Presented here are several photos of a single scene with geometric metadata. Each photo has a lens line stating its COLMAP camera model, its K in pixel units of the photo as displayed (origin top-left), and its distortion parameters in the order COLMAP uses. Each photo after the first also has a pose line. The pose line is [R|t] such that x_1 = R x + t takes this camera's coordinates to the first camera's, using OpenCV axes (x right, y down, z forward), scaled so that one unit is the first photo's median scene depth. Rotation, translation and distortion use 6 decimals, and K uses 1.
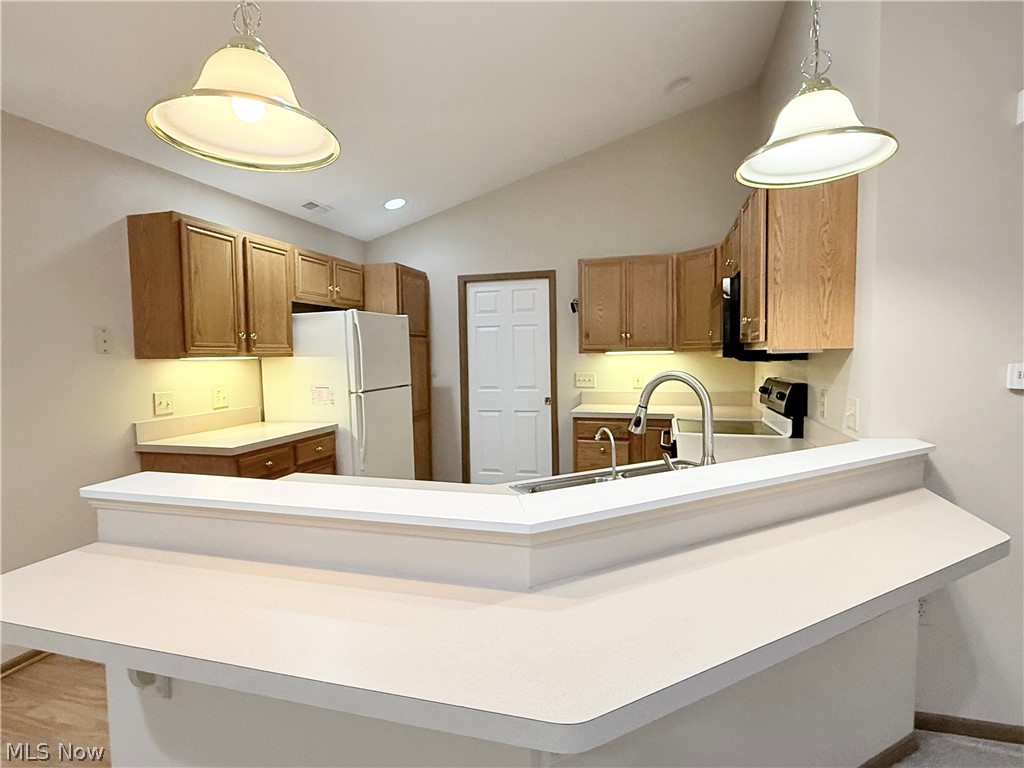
lens RADIAL K [[537.9, 0, 512.0], [0, 537.9, 384.0], [0, 0, 1]] dist [-0.000172, 0.000149]
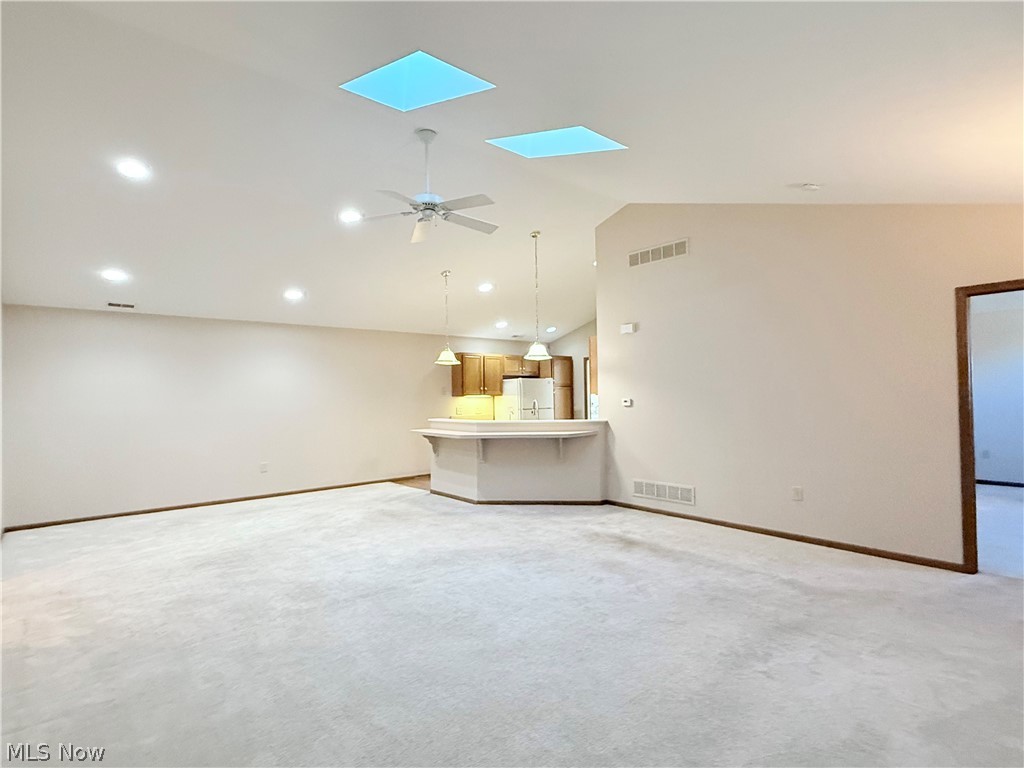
lens RADIAL K [[537.9, 0, 512.0], [0, 537.9, 384.0], [0, 0, 1]] dist [-0.000172, 0.000149]
pose [[0.820930, -0.010314, -0.570936, 1.308773], [-0.029899, 0.997689, -0.061014, 0.061553], [0.570246, 0.067159, 0.818724, -1.327504]]
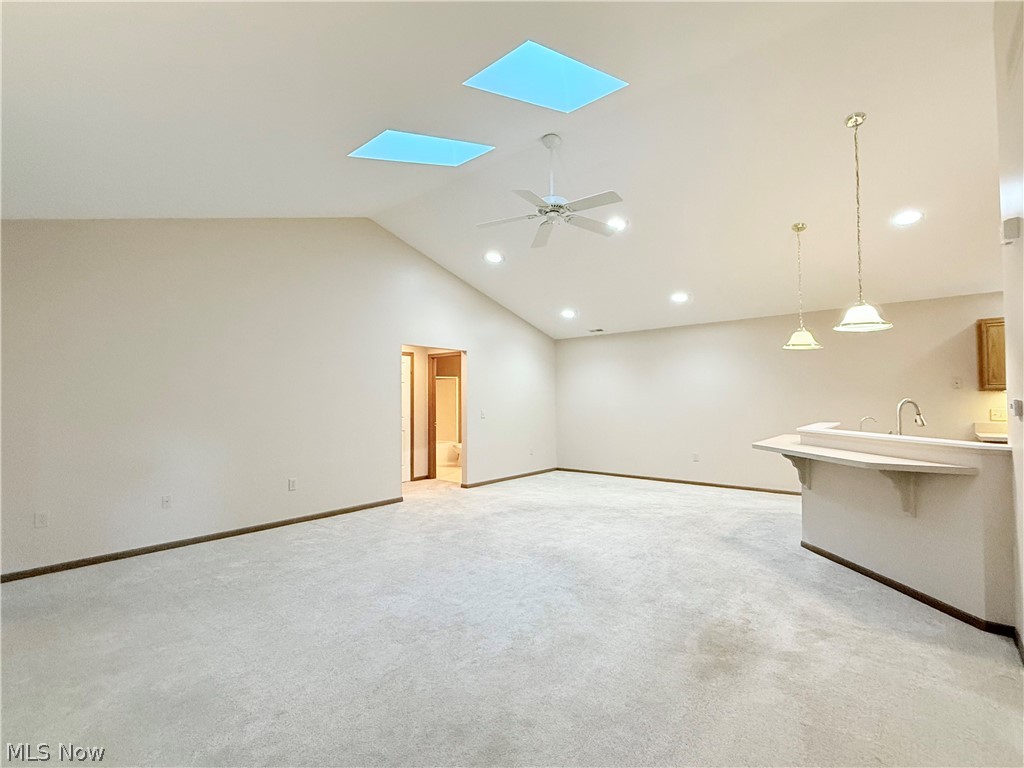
lens RADIAL K [[481.3, 0, 512.0], [0, 481.3, 384.0], [0, 0, 1]] dist [-0.012248, 0.000086]
pose [[-0.434908, -0.009181, -0.900428, 1.532772], [-0.038949, 0.999204, 0.008624, -0.019055], [0.899632, 0.038822, -0.434920, 0.168189]]
